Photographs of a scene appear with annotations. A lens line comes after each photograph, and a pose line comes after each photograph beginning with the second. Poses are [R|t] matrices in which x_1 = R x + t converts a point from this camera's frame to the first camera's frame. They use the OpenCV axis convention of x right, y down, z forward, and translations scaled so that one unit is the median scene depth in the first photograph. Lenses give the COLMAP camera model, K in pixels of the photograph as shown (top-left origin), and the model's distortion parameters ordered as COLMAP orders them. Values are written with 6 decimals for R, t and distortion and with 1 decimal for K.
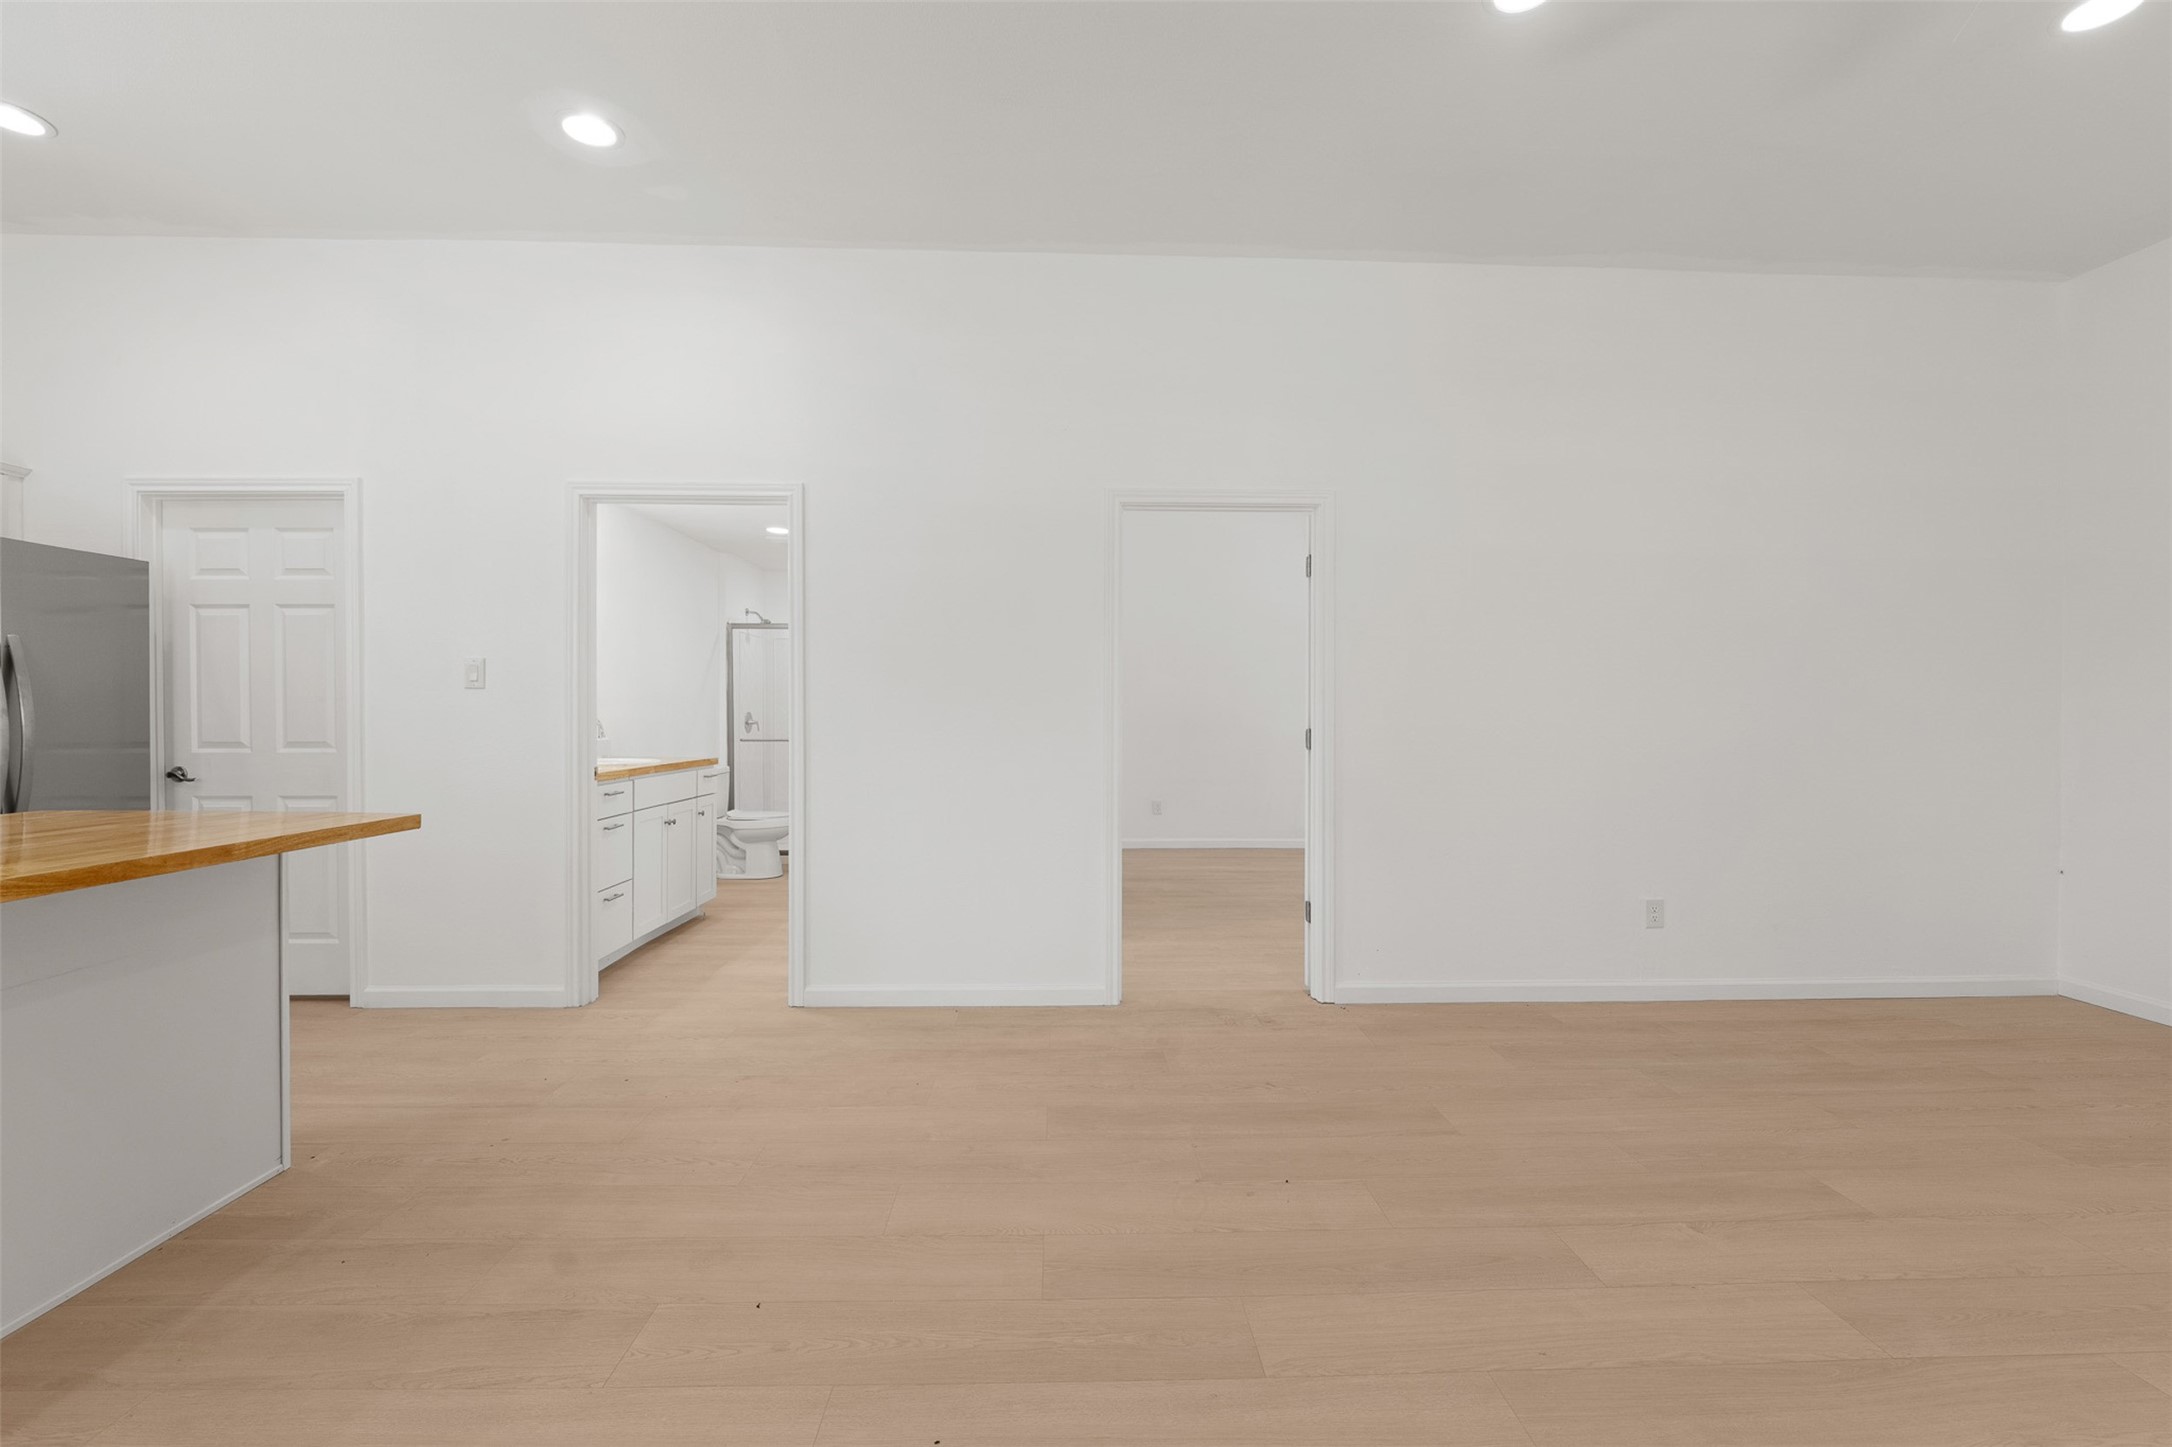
lens RADIAL K [[900.9, 0, 1099.0], [0, 900.9, 727.7], [0, 0, 1]] dist [-0.010858, 0.000320]
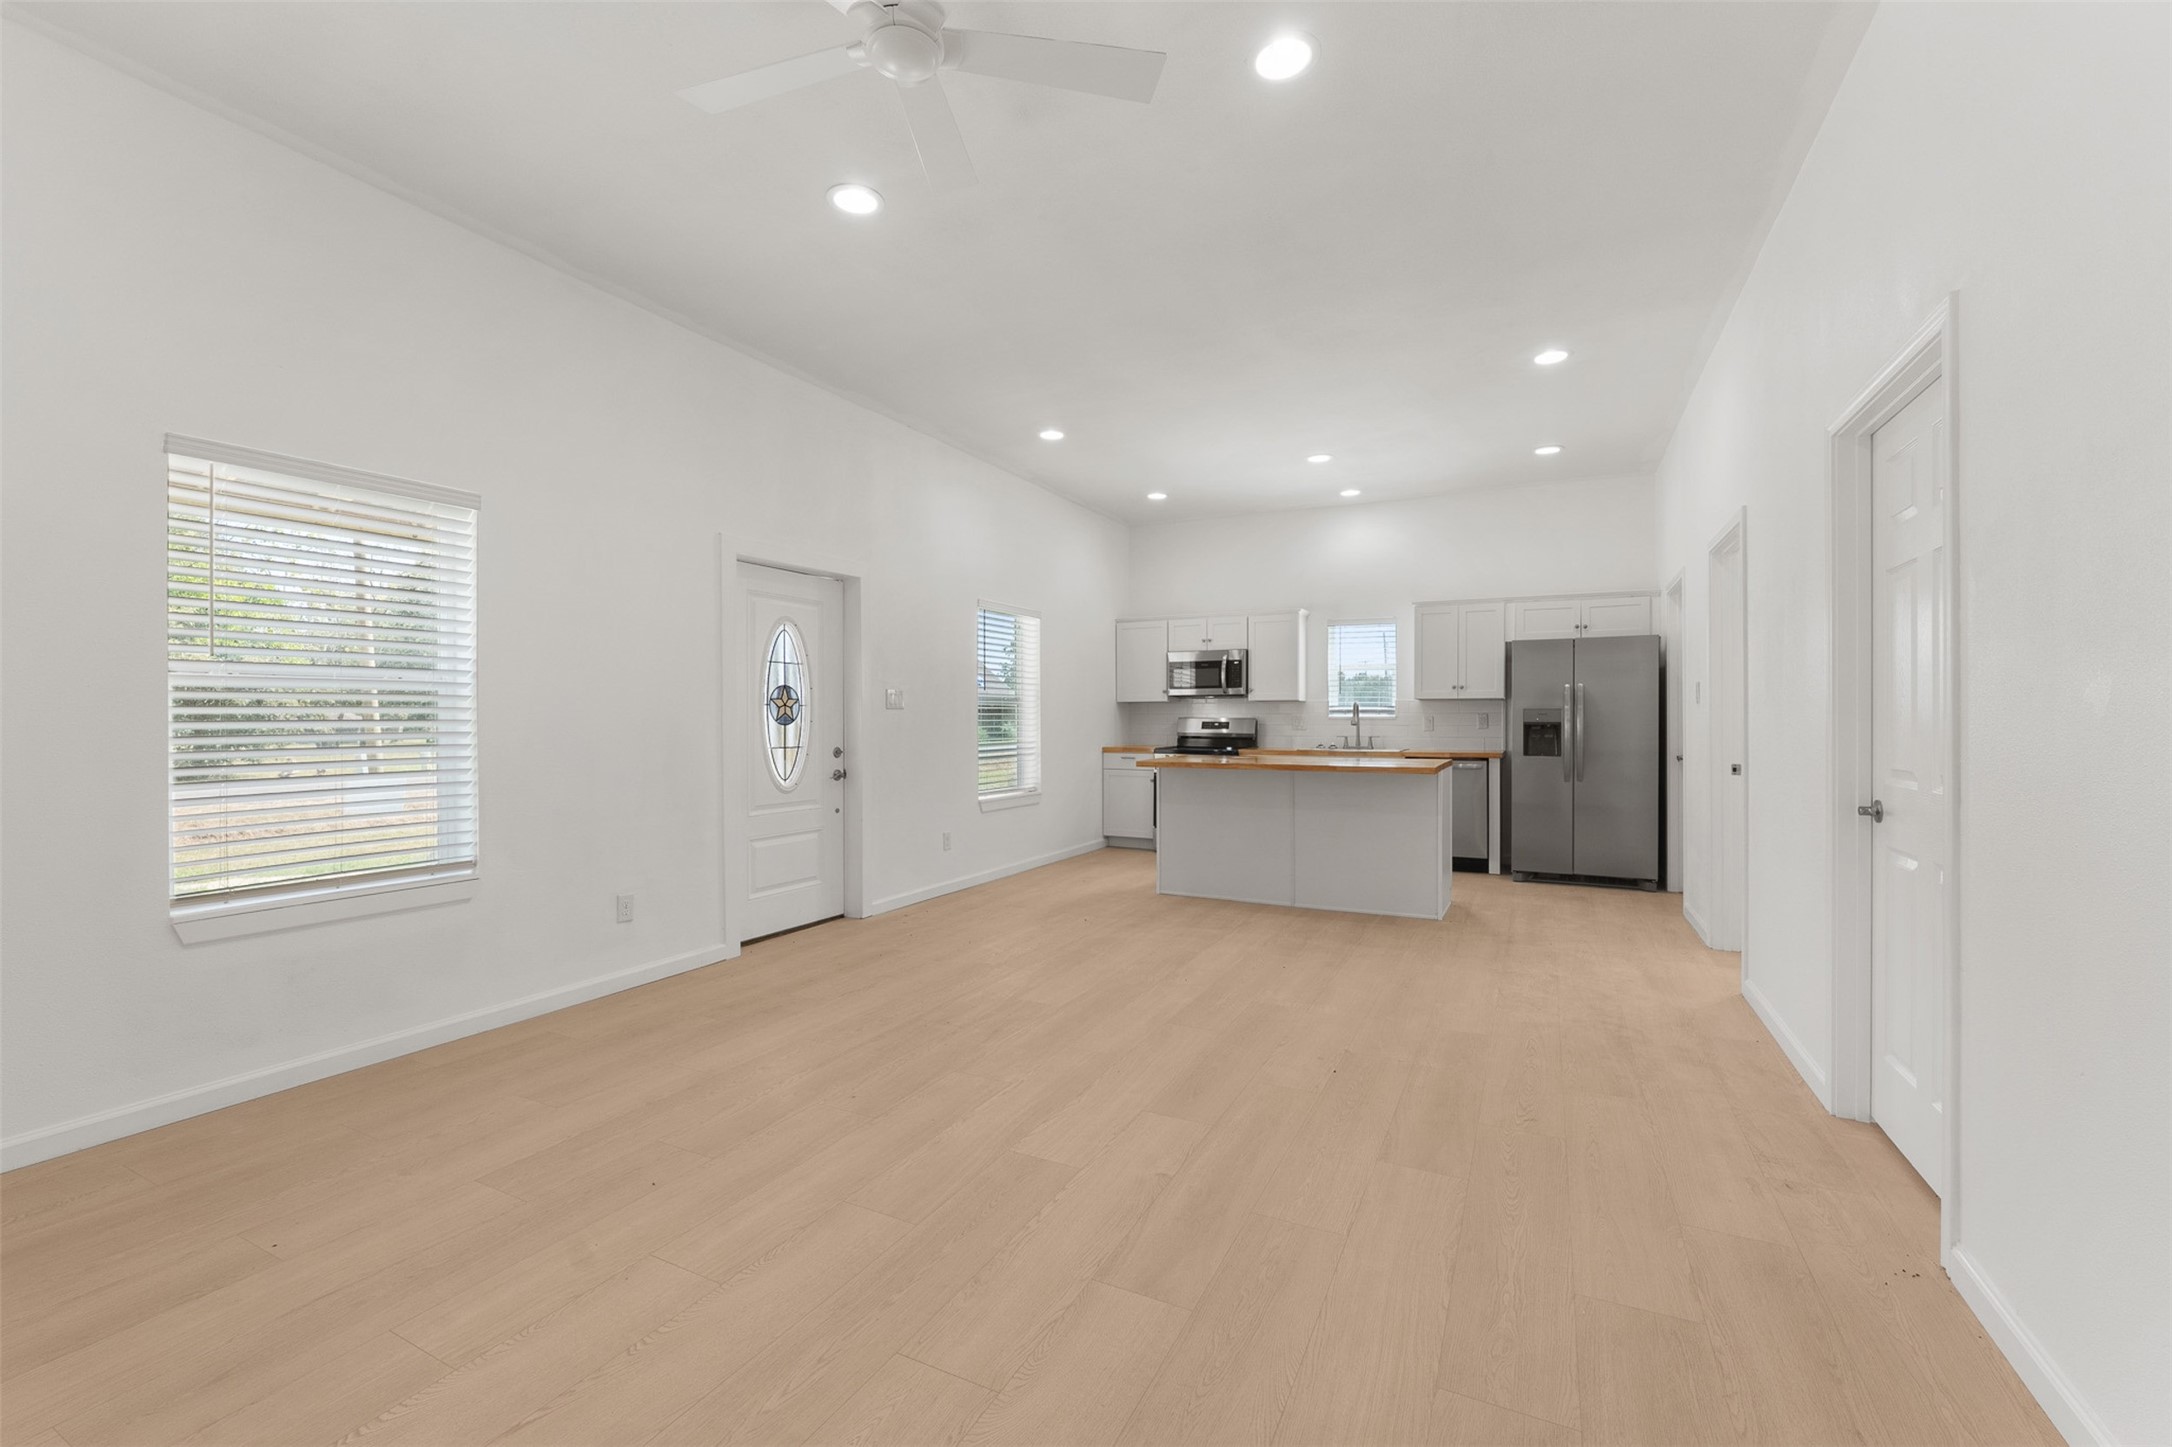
lens RADIAL K [[900.9, 0, 1080.1], [0, 900.9, 725.2], [0, 0, 1]] dist [-0.010858, 0.000320]
pose [[-0.489985, 0.002680, -0.871727, 0.981038], [-0.013662, 0.999849, 0.010754, -0.010493], [0.871624, 0.017179, -0.489875, 0.836451]]
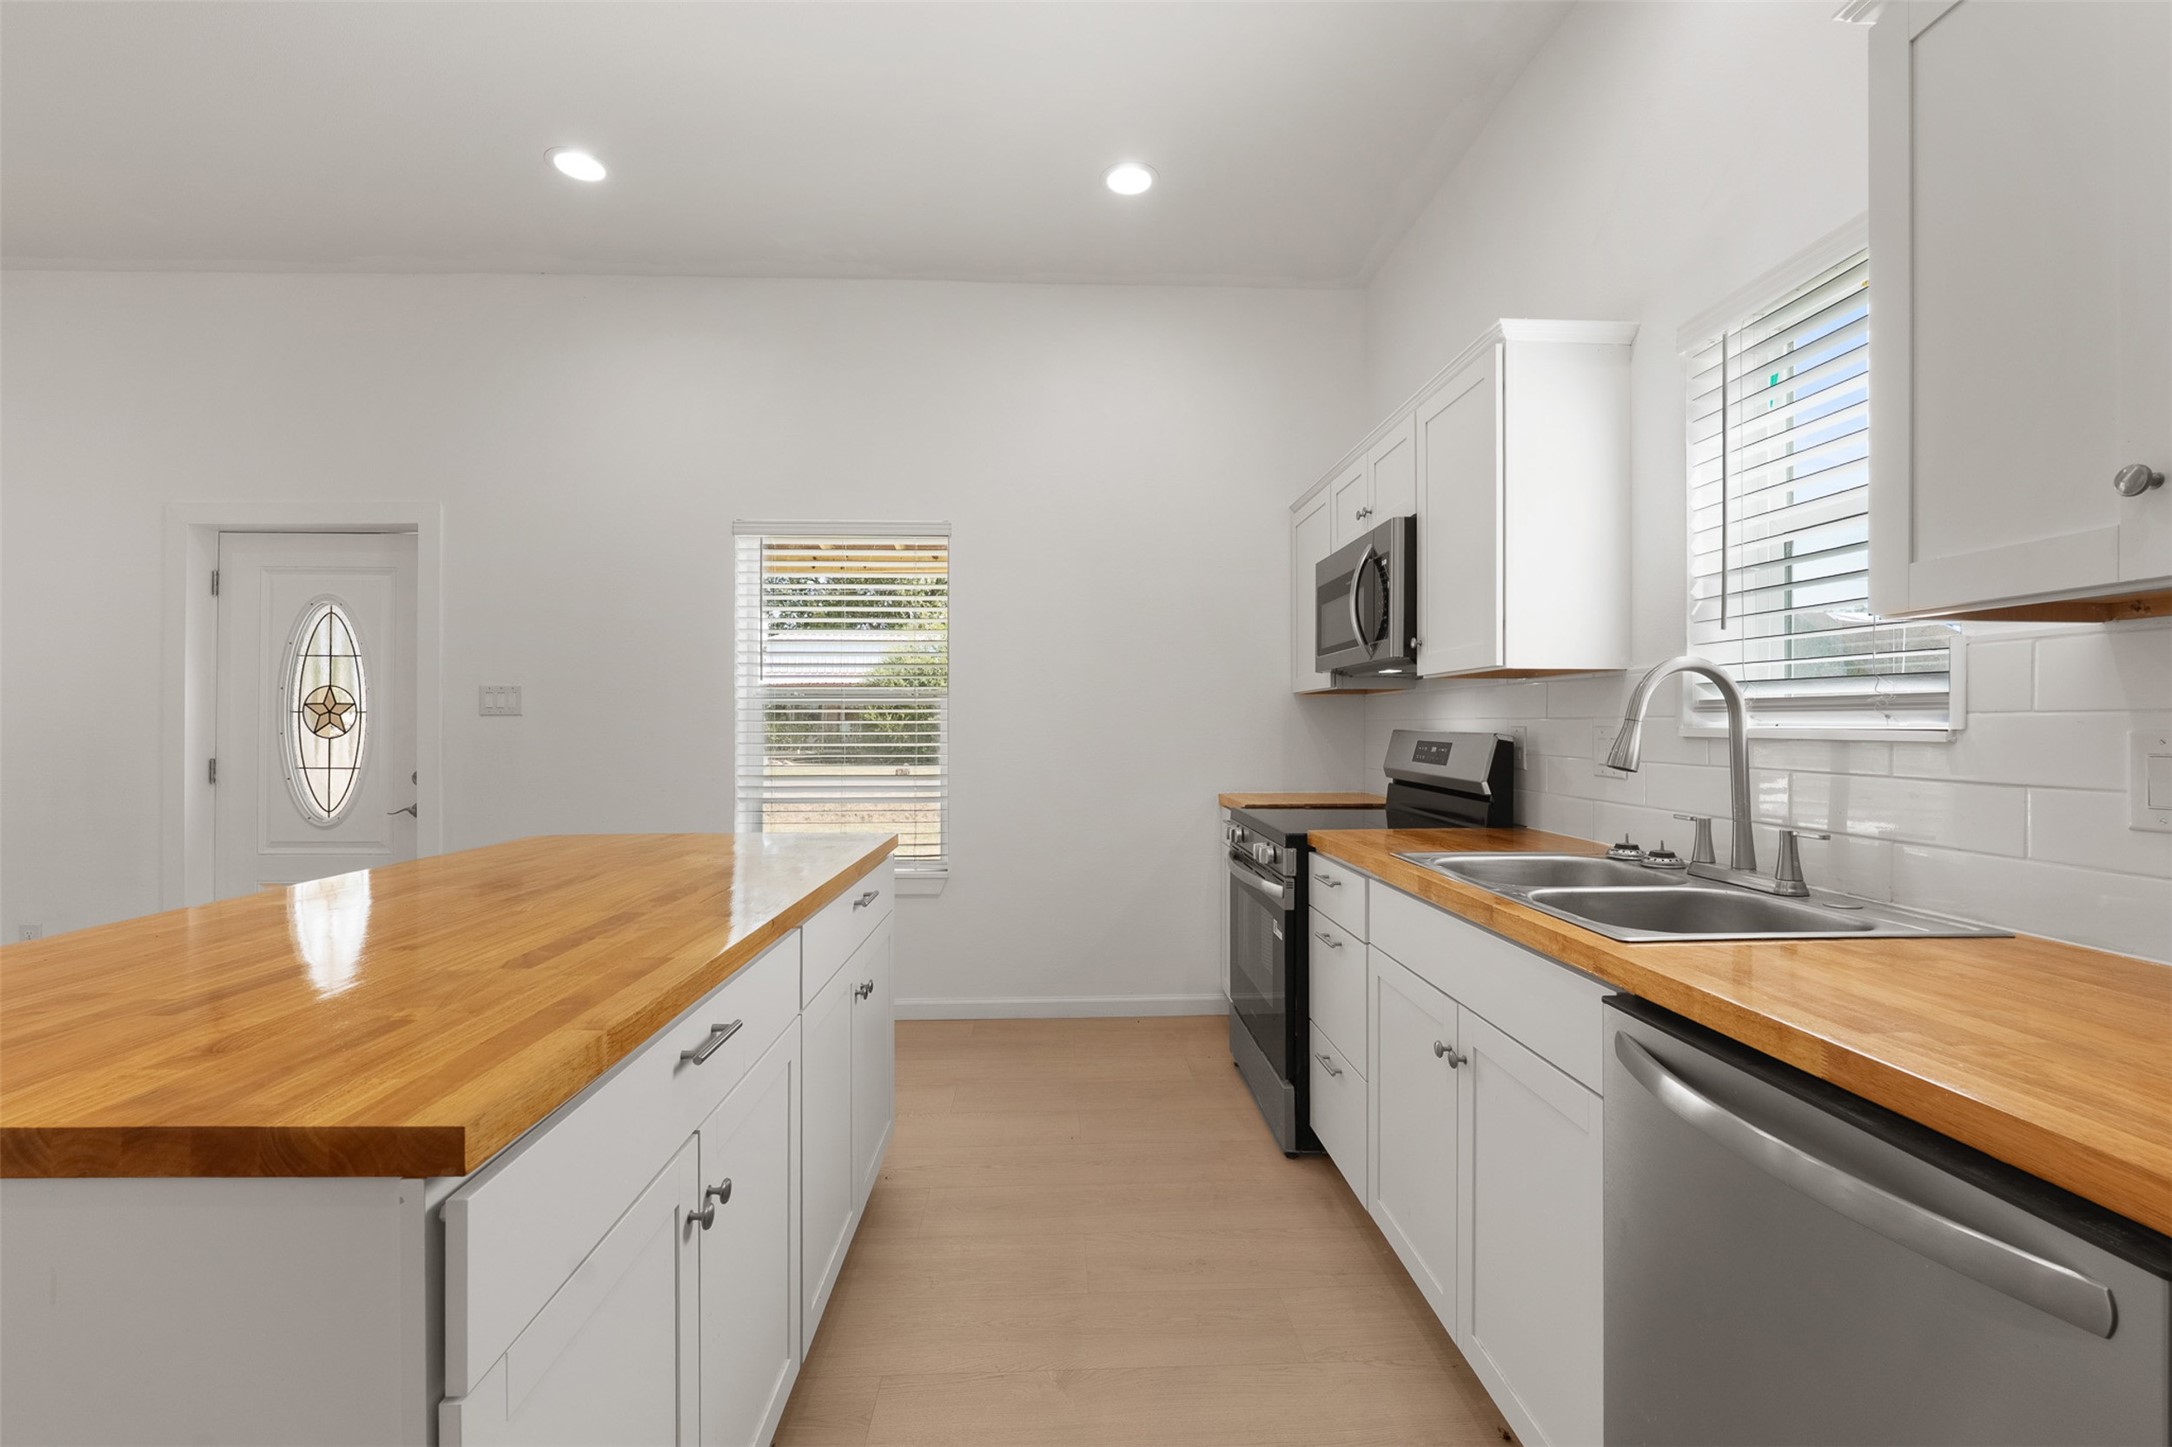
lens RADIAL K [[900.9, 0, 1089.8], [0, 900.9, 727.7], [0, 0, 1]] dist [-0.010858, 0.000320]
pose [[-0.999921, -0.004555, -0.011742, -0.870844], [-0.004758, 0.999838, 0.017338, -0.024236], [0.011661, 0.017392, -0.999781, 0.806237]]
